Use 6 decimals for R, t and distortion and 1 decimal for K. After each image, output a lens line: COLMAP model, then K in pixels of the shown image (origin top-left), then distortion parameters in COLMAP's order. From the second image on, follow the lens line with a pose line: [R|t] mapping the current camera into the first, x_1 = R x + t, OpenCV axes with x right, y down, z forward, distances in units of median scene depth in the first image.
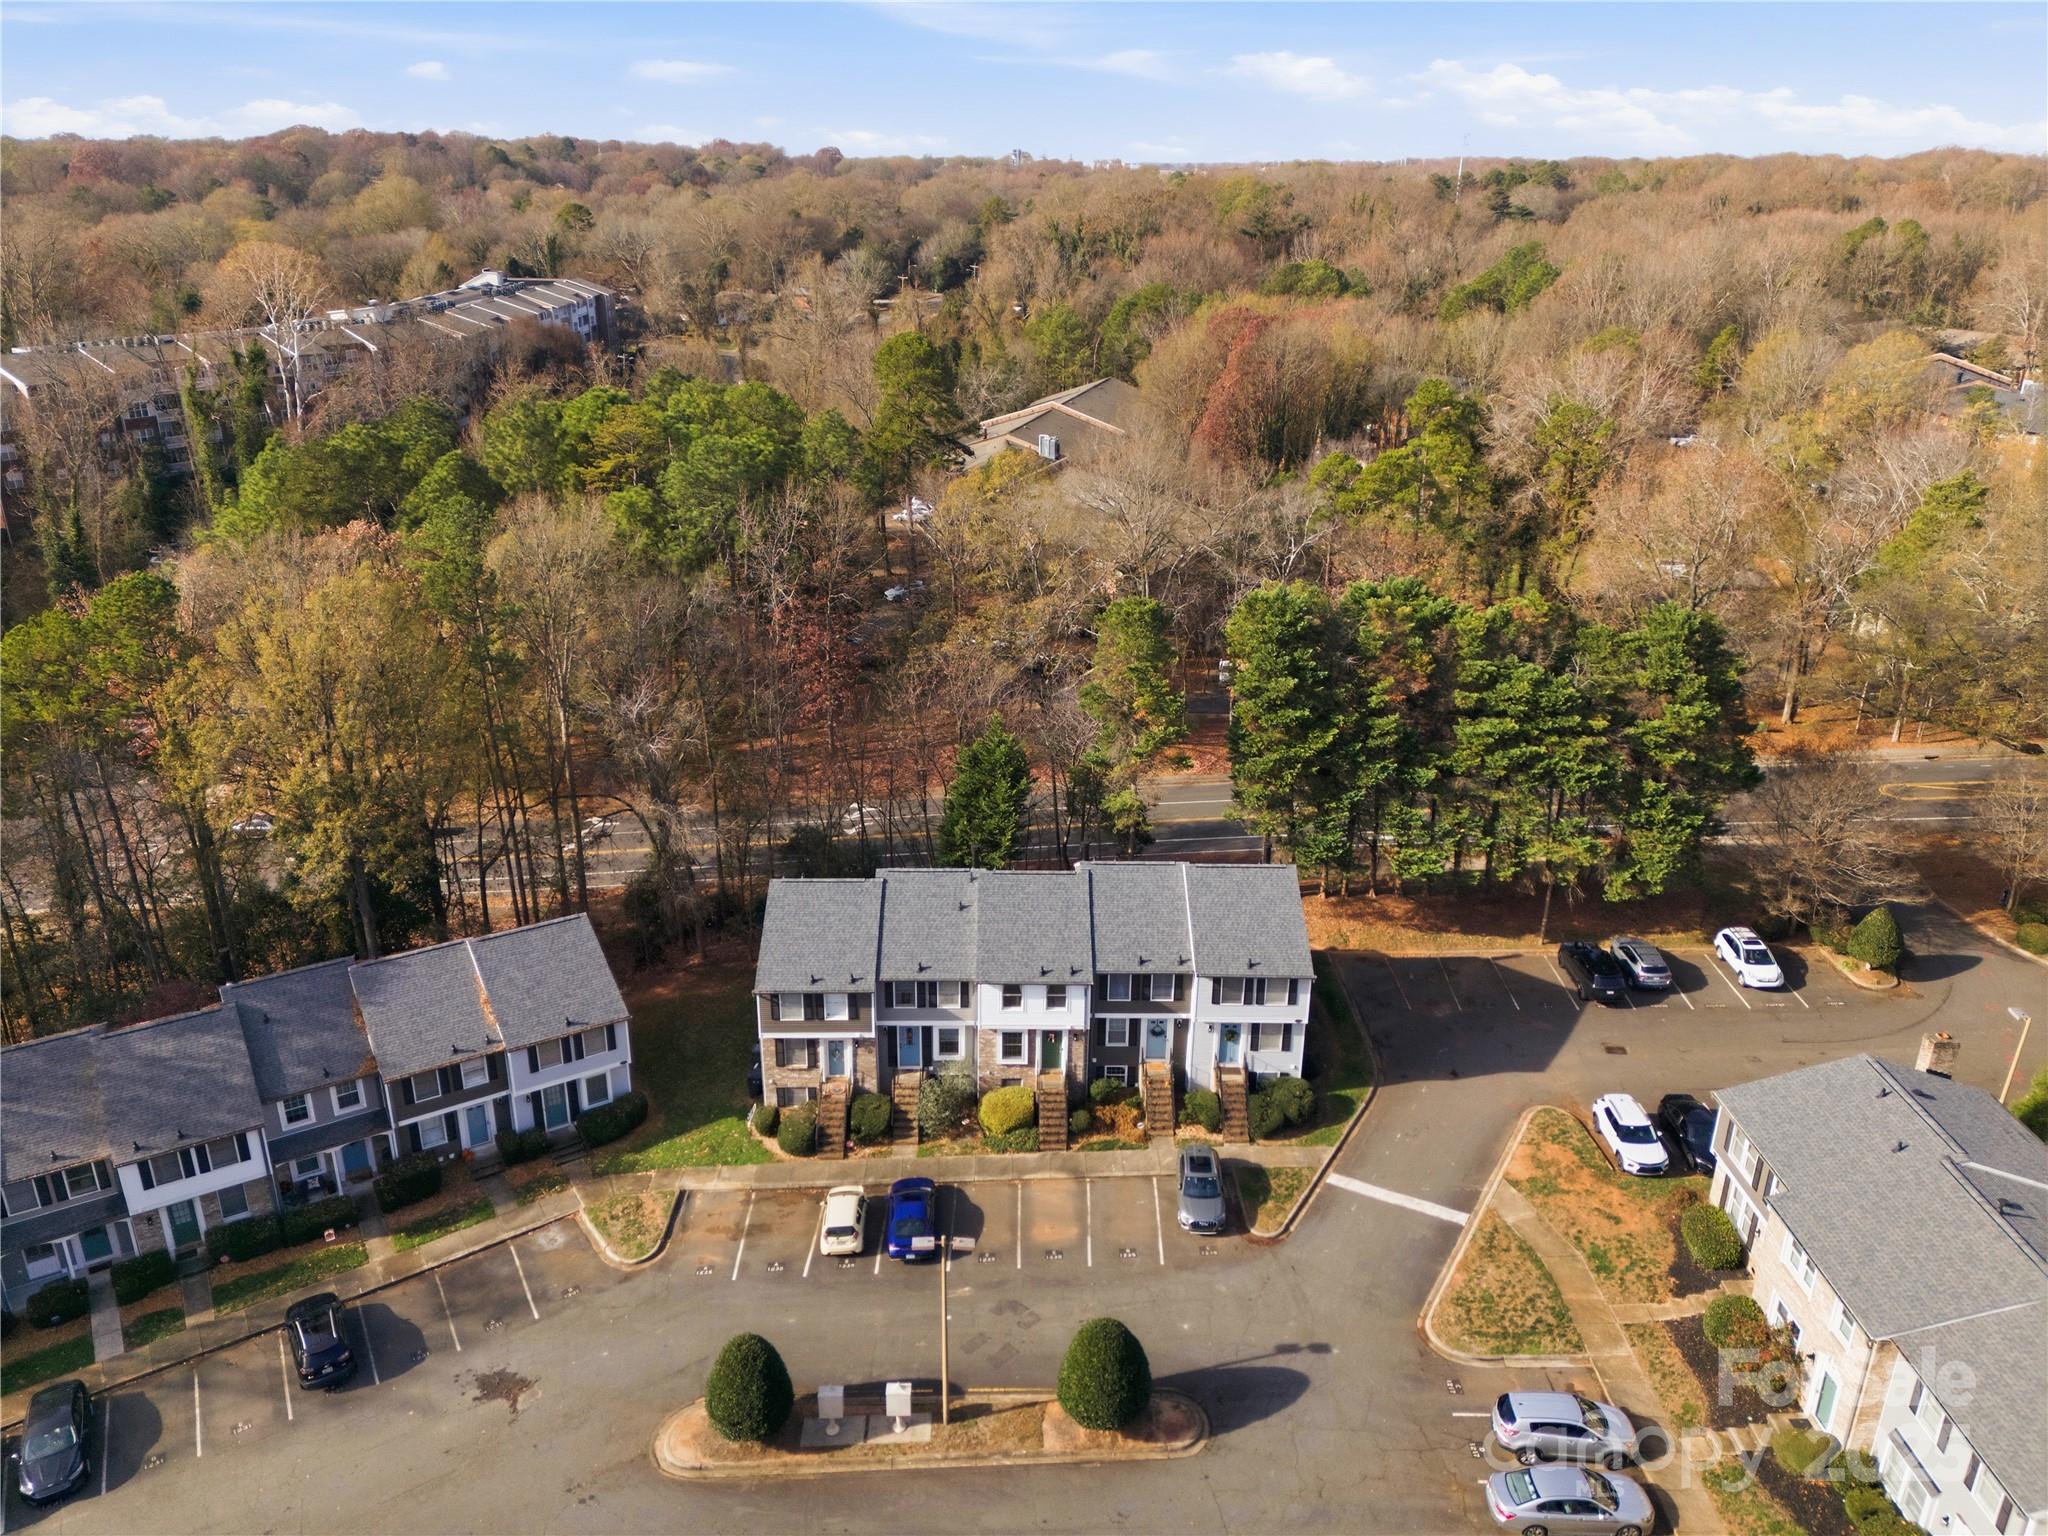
lens RADIAL K [[1492.7, 0, 1018.9], [0, 1492.7, 791.9], [0, 0, 1]] dist [0.113875, -0.226282]
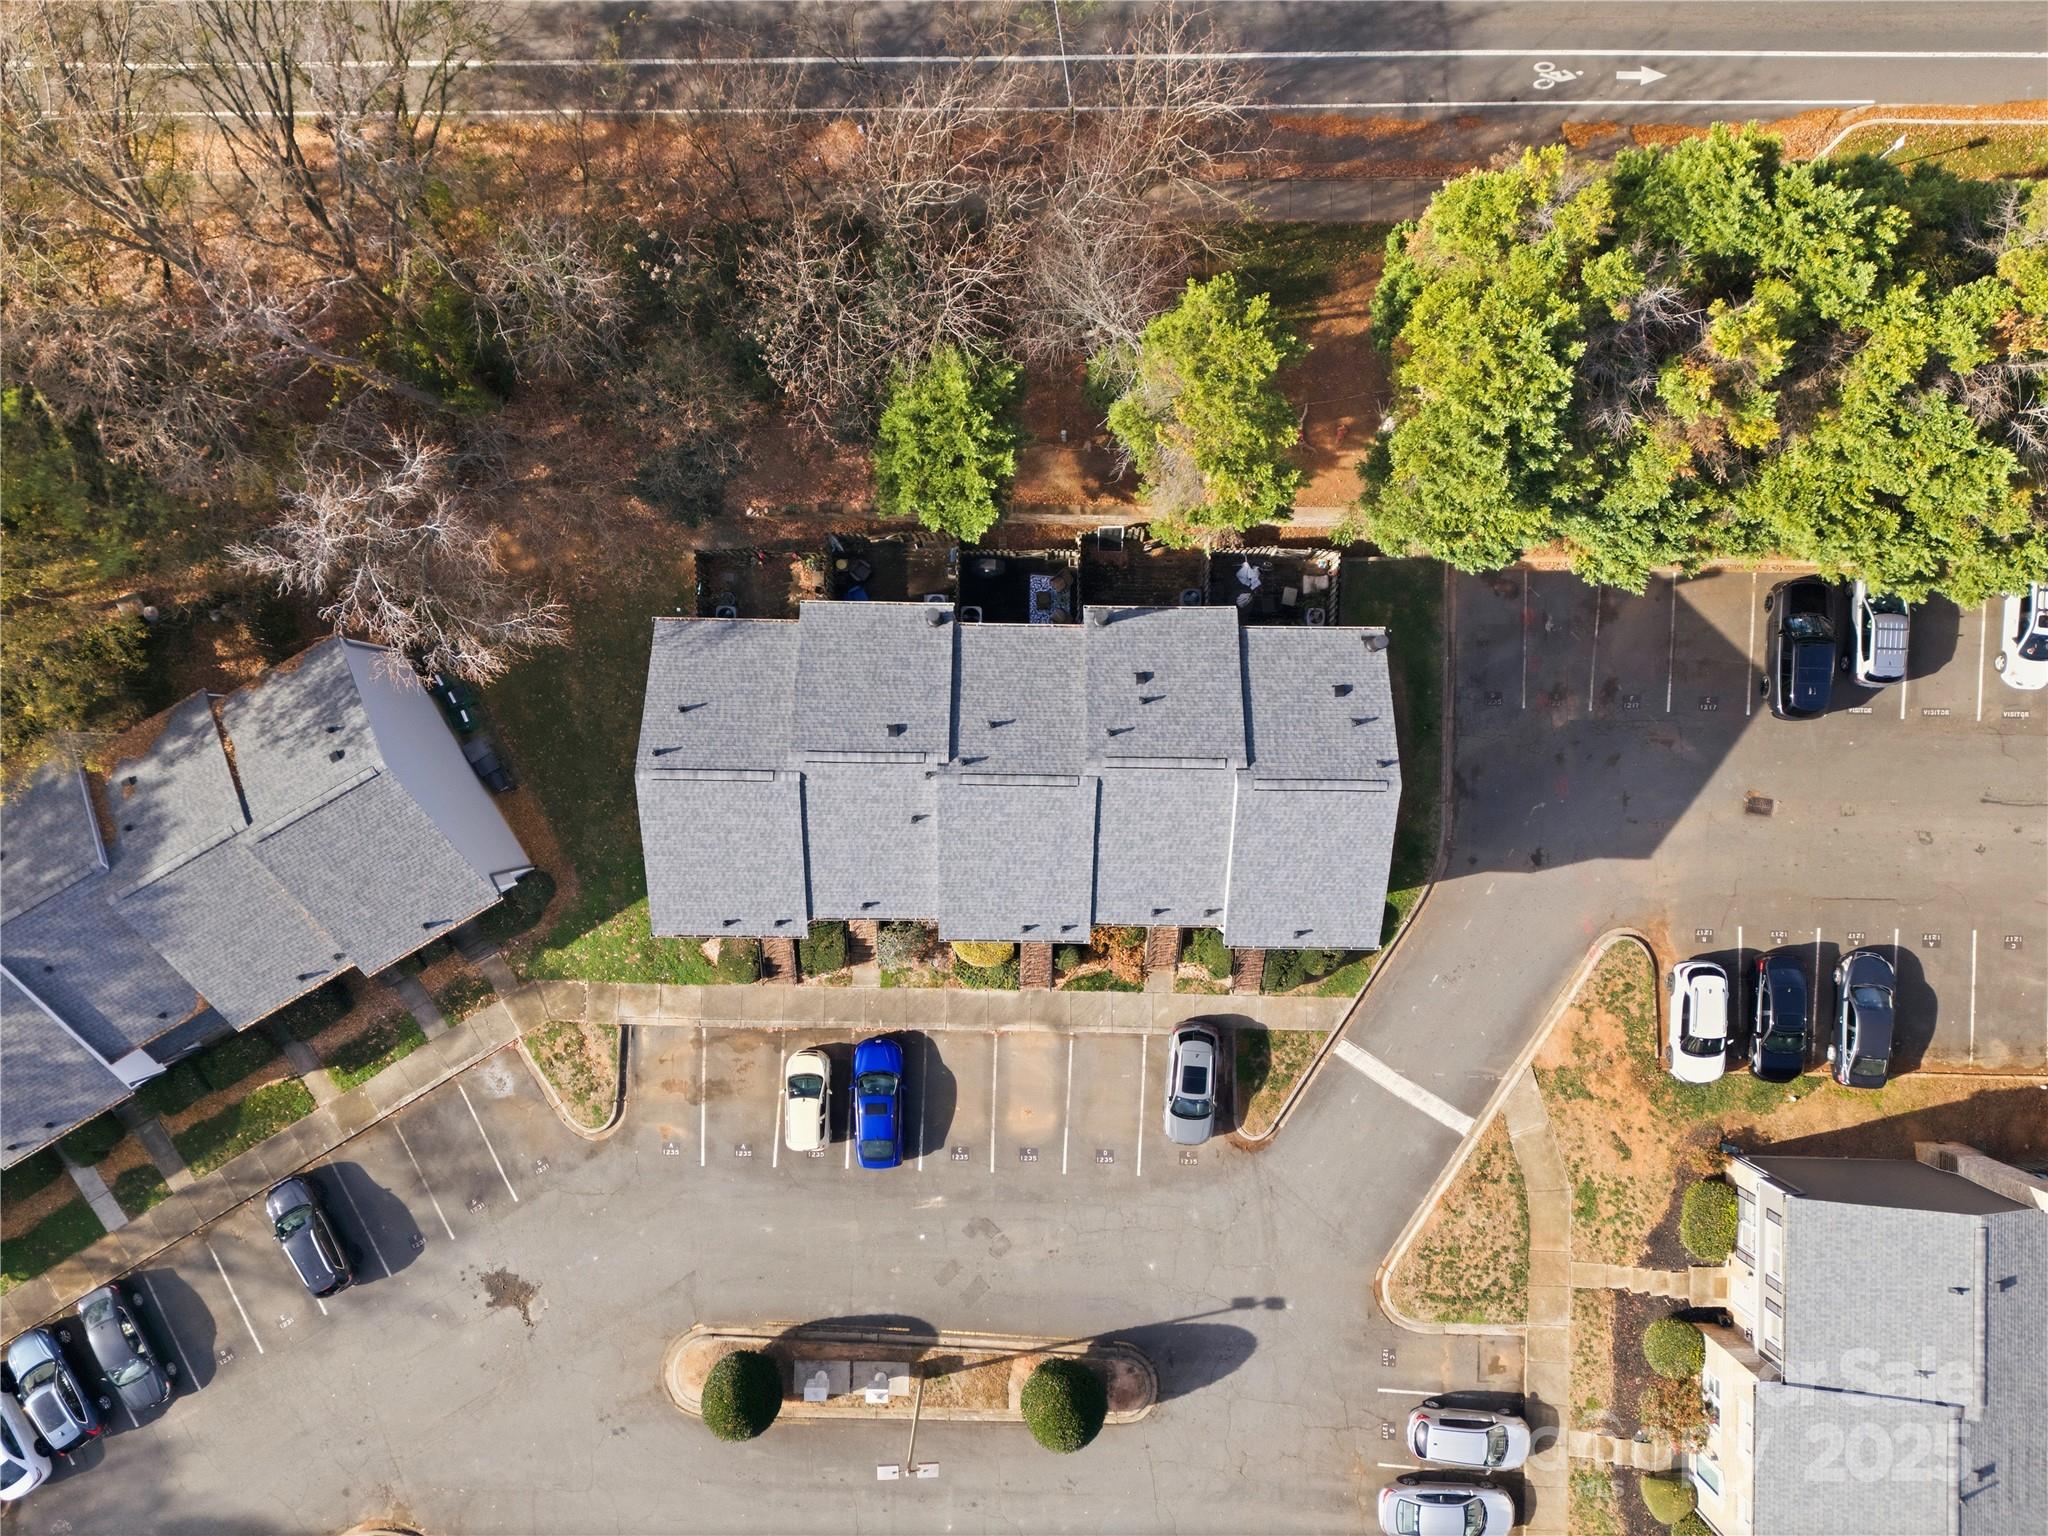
lens RADIAL K [[1492.7, 0, 1018.9], [0, 1492.7, 791.9], [0, 0, 1]] dist [0.113875, -0.226282]
pose [[0.999777, 0.021098, 0.000612, 0.011315], [-0.008488, 0.375316, 0.926858, -0.664626], [0.019325, -0.926657, 0.375412, 0.838651]]
